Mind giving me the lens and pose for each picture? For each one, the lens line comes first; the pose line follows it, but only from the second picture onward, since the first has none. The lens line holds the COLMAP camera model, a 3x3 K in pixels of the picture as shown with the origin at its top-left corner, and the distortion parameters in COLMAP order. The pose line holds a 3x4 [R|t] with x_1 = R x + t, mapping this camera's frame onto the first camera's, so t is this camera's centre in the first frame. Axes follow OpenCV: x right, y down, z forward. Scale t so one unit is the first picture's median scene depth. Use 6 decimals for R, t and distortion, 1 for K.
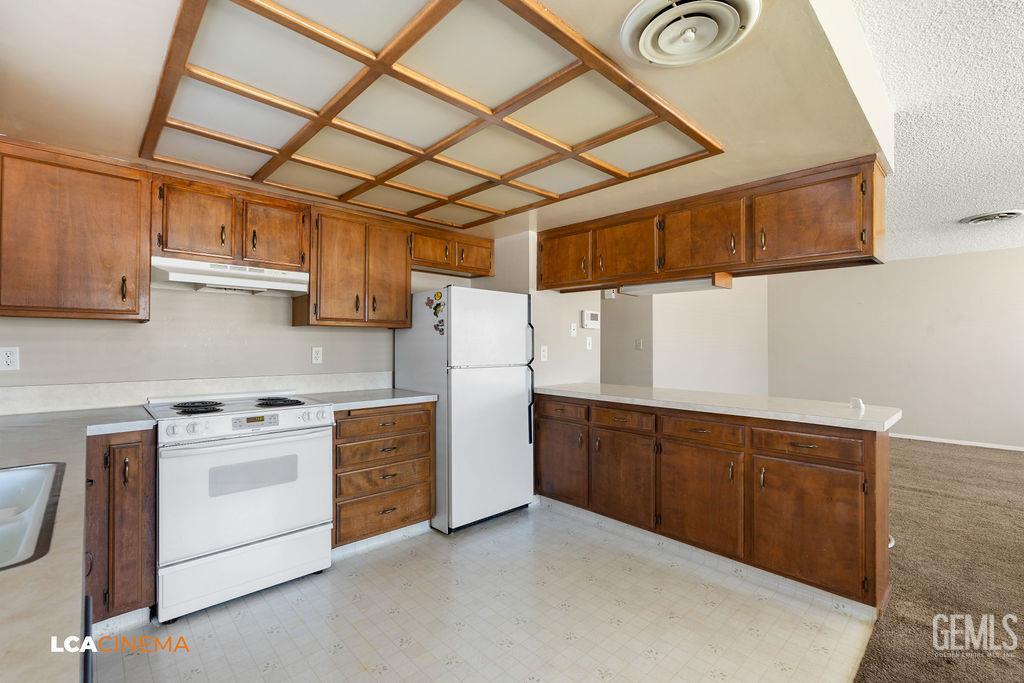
lens RADIAL K [[453.3, 0, 512.0], [0, 453.3, 341.5], [0, 0, 1]] dist [-0.002932, -0.000111]
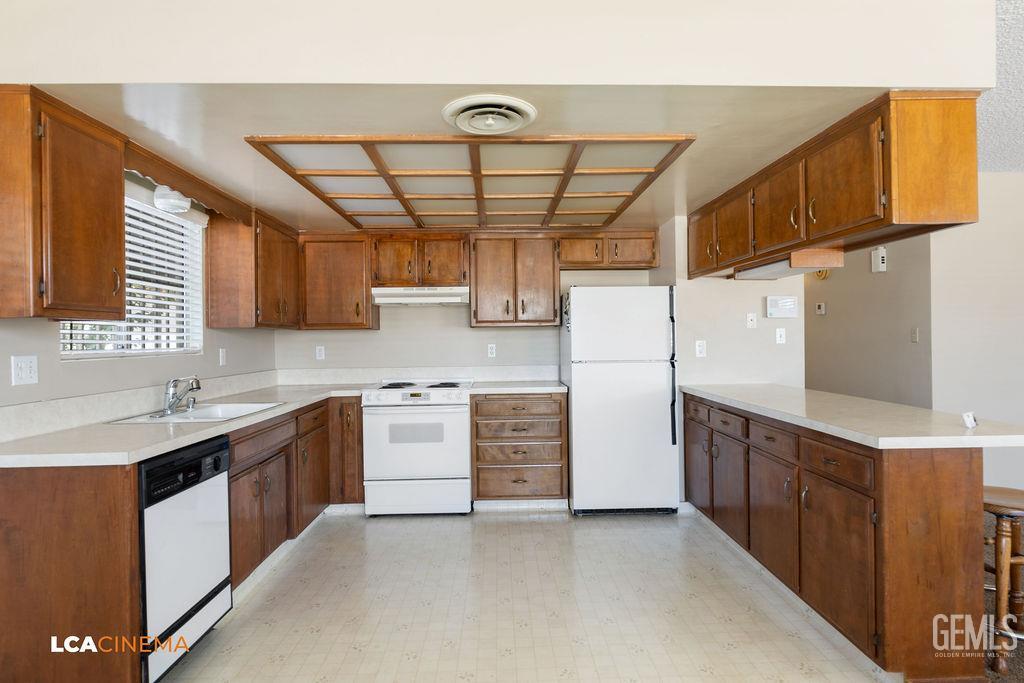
lens RADIAL K [[567.3, 0, 512.0], [0, 567.3, 341.5], [0, 0, 1]] dist [-0.002400, 0.000030]
pose [[0.745248, -0.009275, -0.666723, 0.733032], [0.020838, 0.999739, 0.009384, -0.008625], [0.666462, -0.020887, 0.745246, -0.120929]]
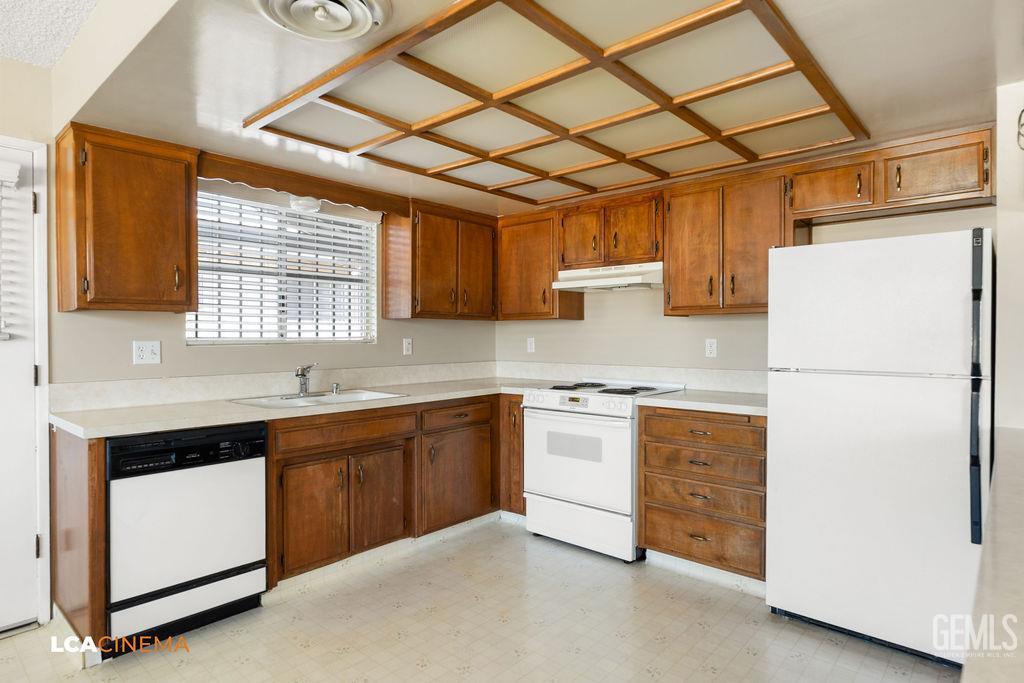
lens RADIAL K [[567.3, 0, 512.0], [0, 567.3, 341.5], [0, 0, 1]] dist [-0.002400, 0.000030]
pose [[0.086310, 0.009730, -0.996221, 0.746185], [0.011091, 0.999881, 0.010727, 0.002160], [0.996207, -0.011975, 0.086192, 0.596924]]
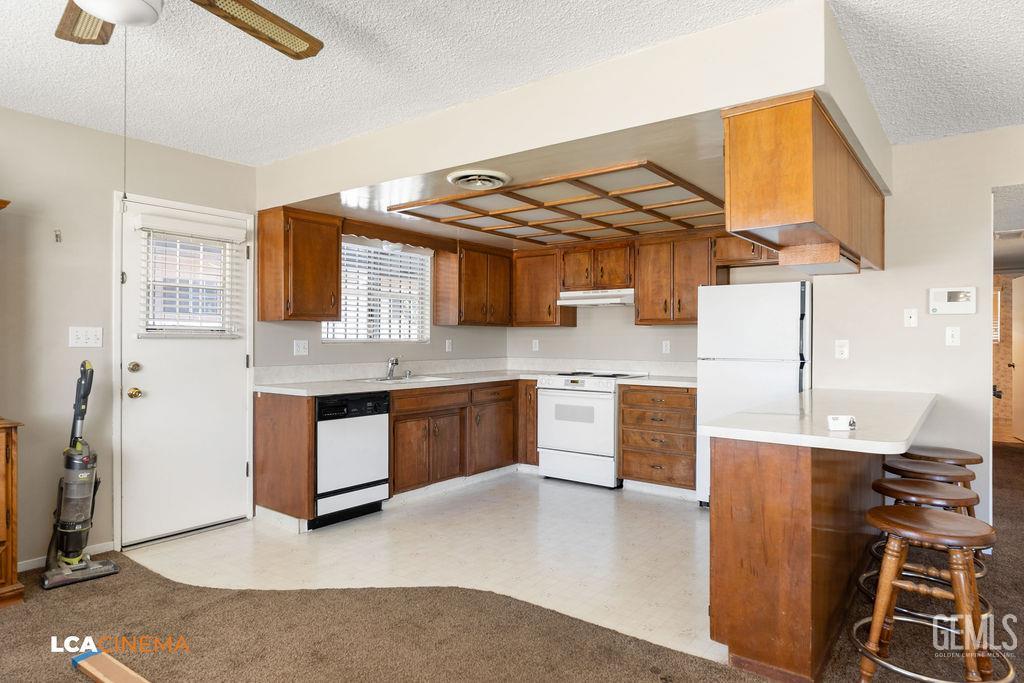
lens RADIAL K [[609.0, 0, 512.0], [0, 609.0, 341.5], [0, 0, 1]] dist [0.000738, 0.000092]
pose [[0.160667, 0.003065, -0.987004, 1.419264], [0.006224, 0.999972, 0.004119, 0.005557], [0.986989, -0.006805, 0.160643, 0.326525]]
